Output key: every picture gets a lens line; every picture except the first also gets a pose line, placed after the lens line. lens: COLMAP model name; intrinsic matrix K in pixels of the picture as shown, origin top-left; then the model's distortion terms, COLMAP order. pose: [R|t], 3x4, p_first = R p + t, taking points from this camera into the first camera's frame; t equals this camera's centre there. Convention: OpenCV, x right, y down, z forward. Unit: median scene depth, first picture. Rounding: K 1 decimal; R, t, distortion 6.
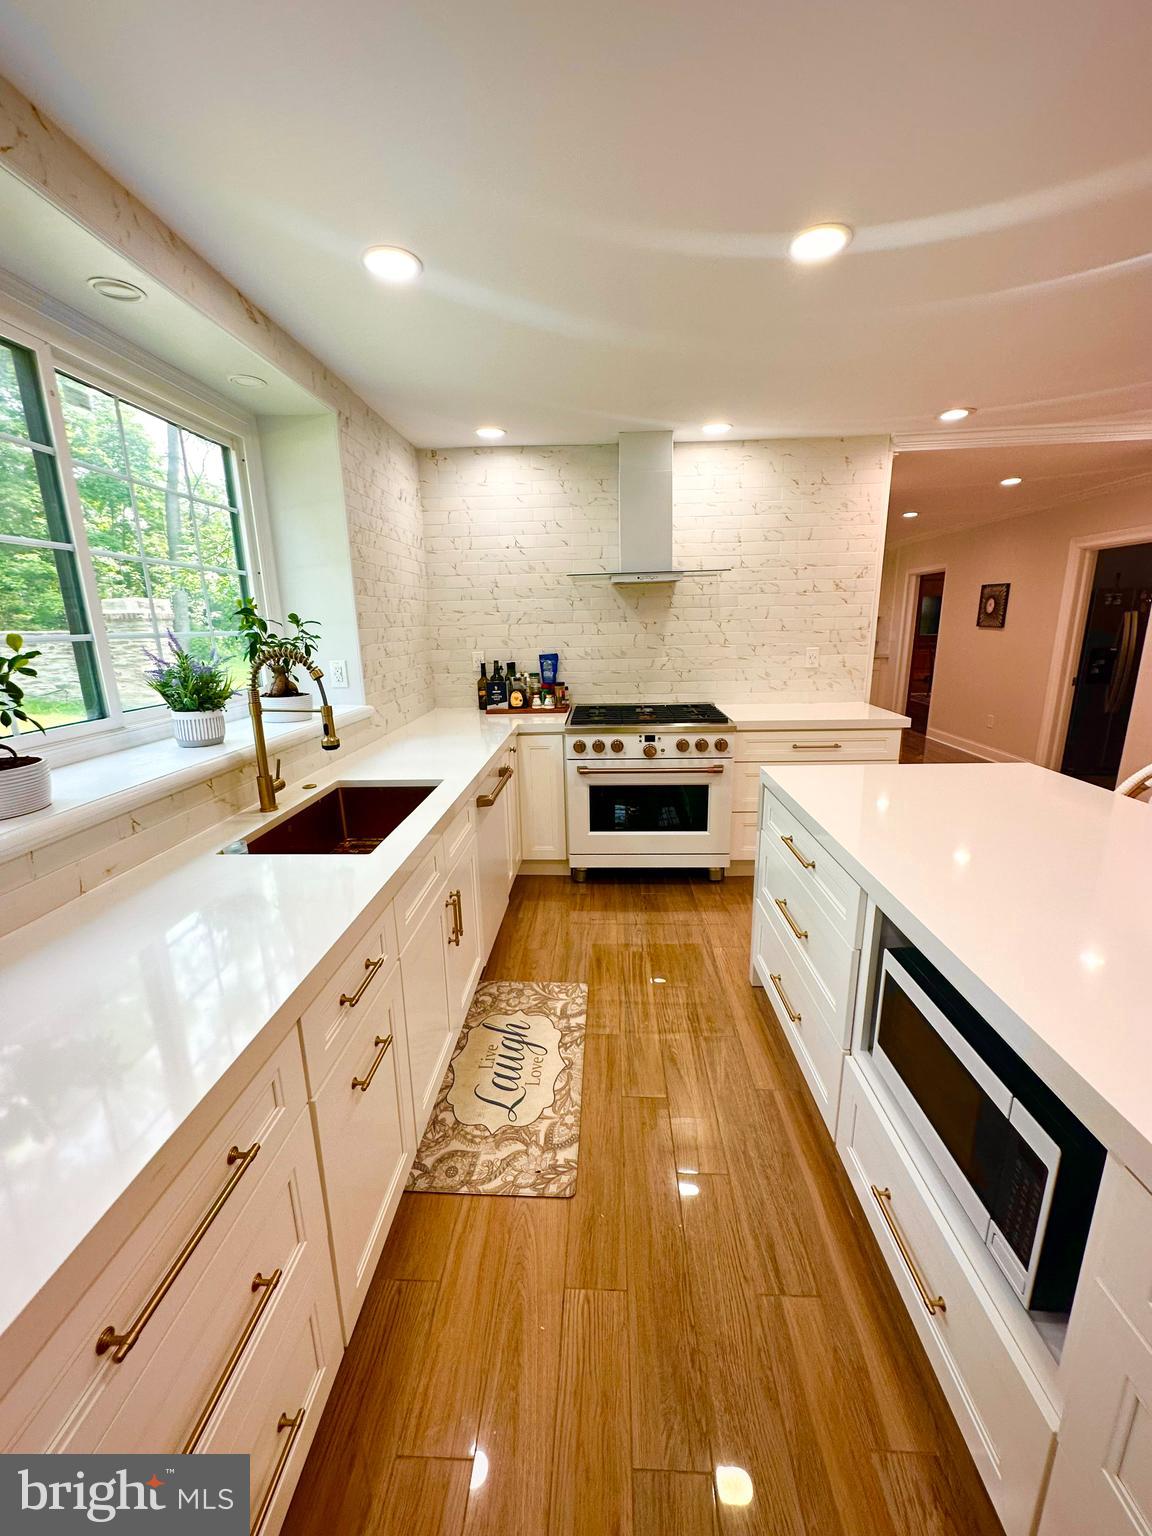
lens RADIAL K [[606.7, 0, 577.2], [0, 606.7, 773.2], [0, 0, 1]] dist [-0.001491, -0.000092]
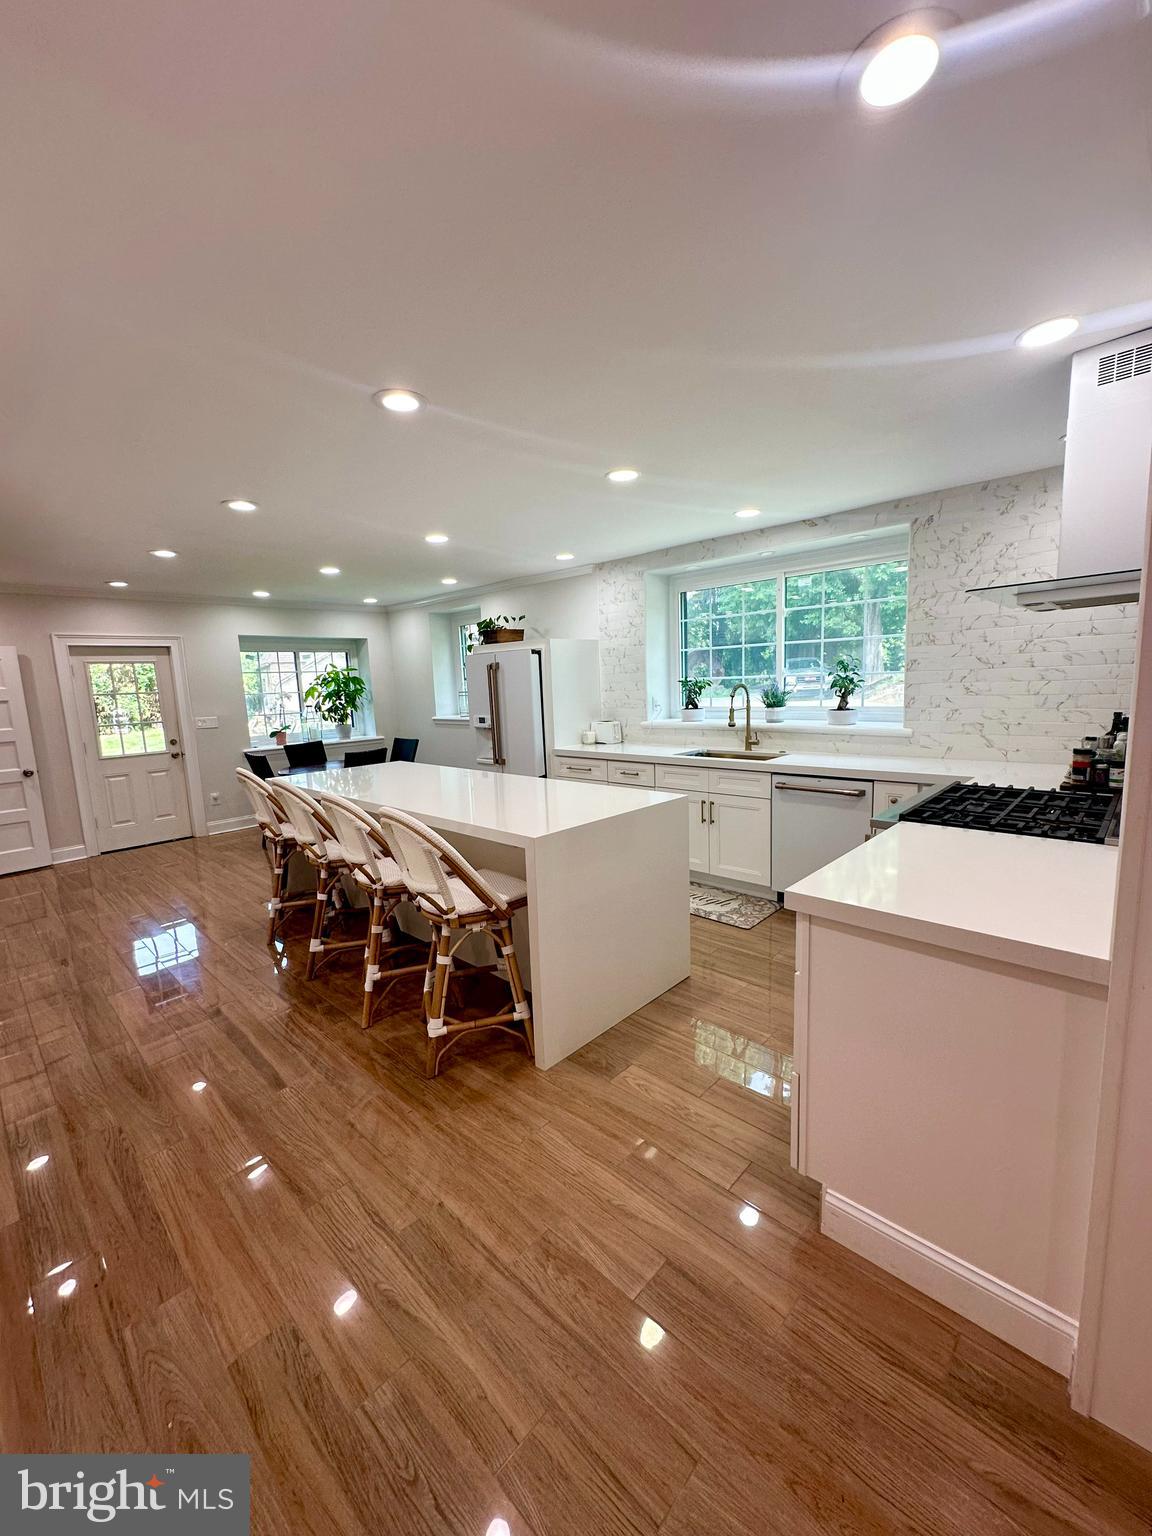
lens RADIAL K [[616.7, 0, 576.0], [0, 616.7, 768.0], [0, 0, 1]] dist [-0.000012, 0.000015]
pose [[-0.654436, 0.150244, -0.741040, 0.925212], [-0.135064, 0.941068, 0.310079, -0.283324], [0.743956, 0.303015, -0.595576, 1.044126]]
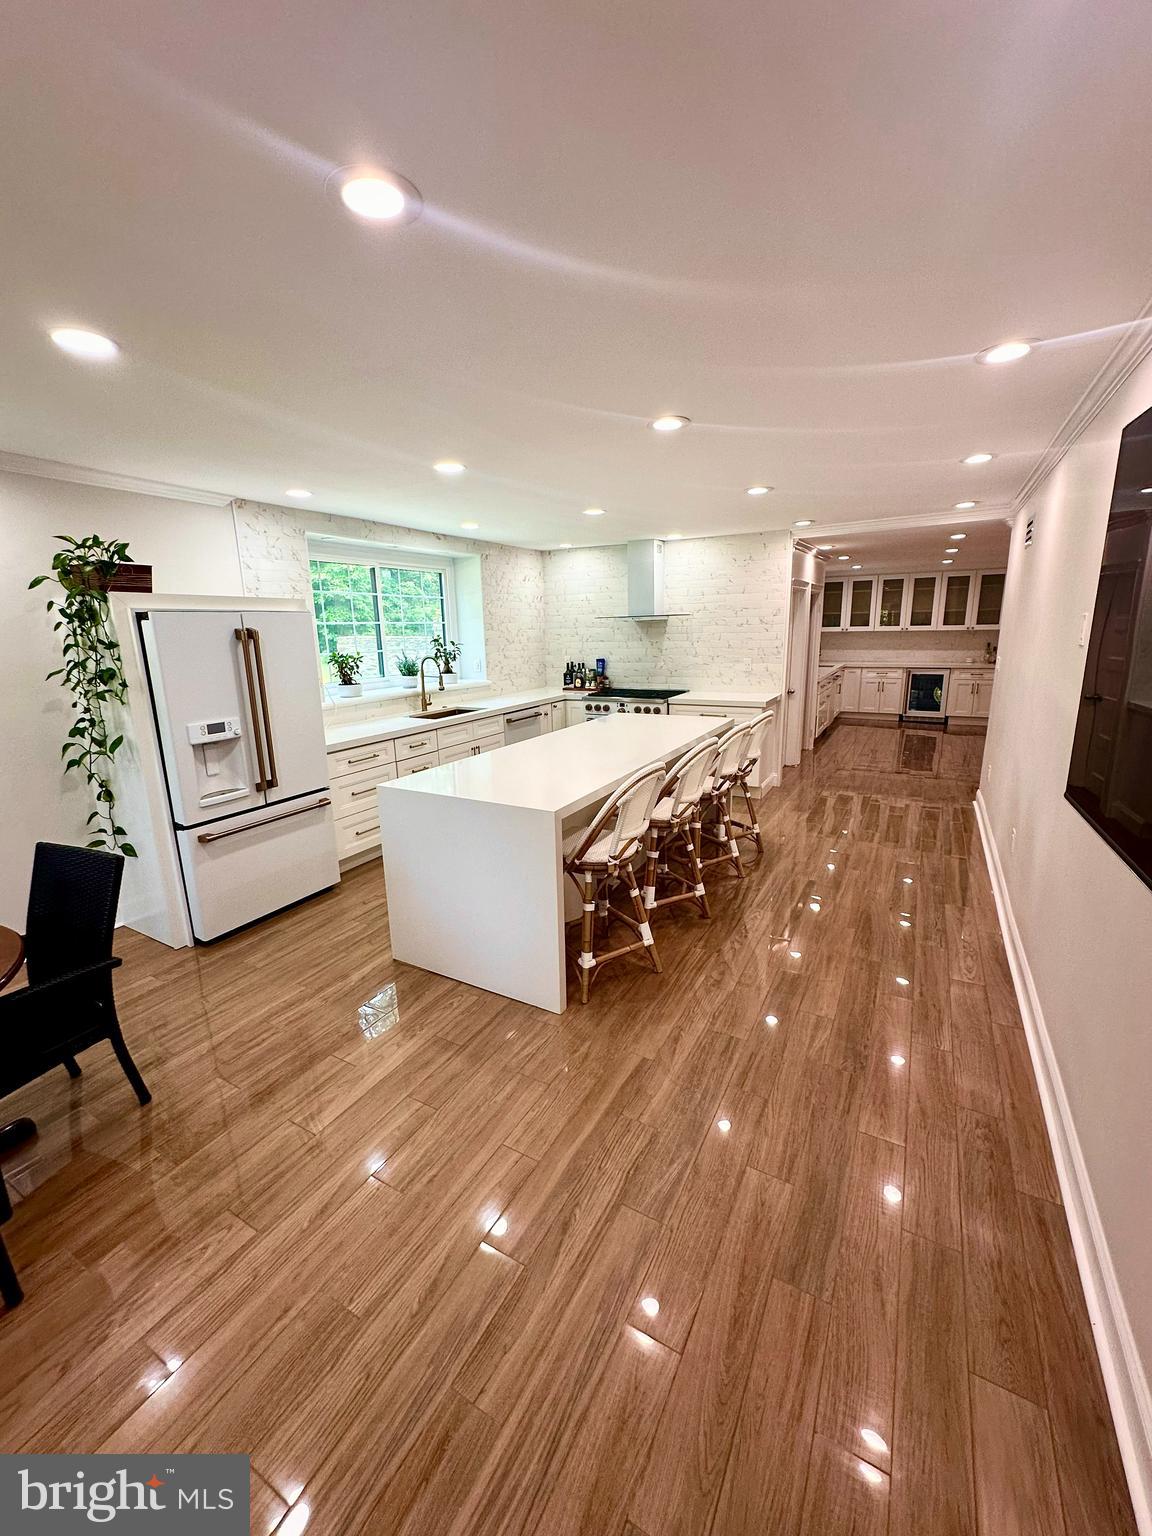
lens RADIAL K [[606.7, 0, 577.2], [0, 606.7, 773.2], [0, 0, 1]] dist [-0.001491, -0.000092]
pose [[0.893718, 0.105506, -0.436047, 0.771402], [-0.105616, 0.994116, 0.024066, 0.113046], [0.436020, 0.024545, 0.899602, -0.688638]]
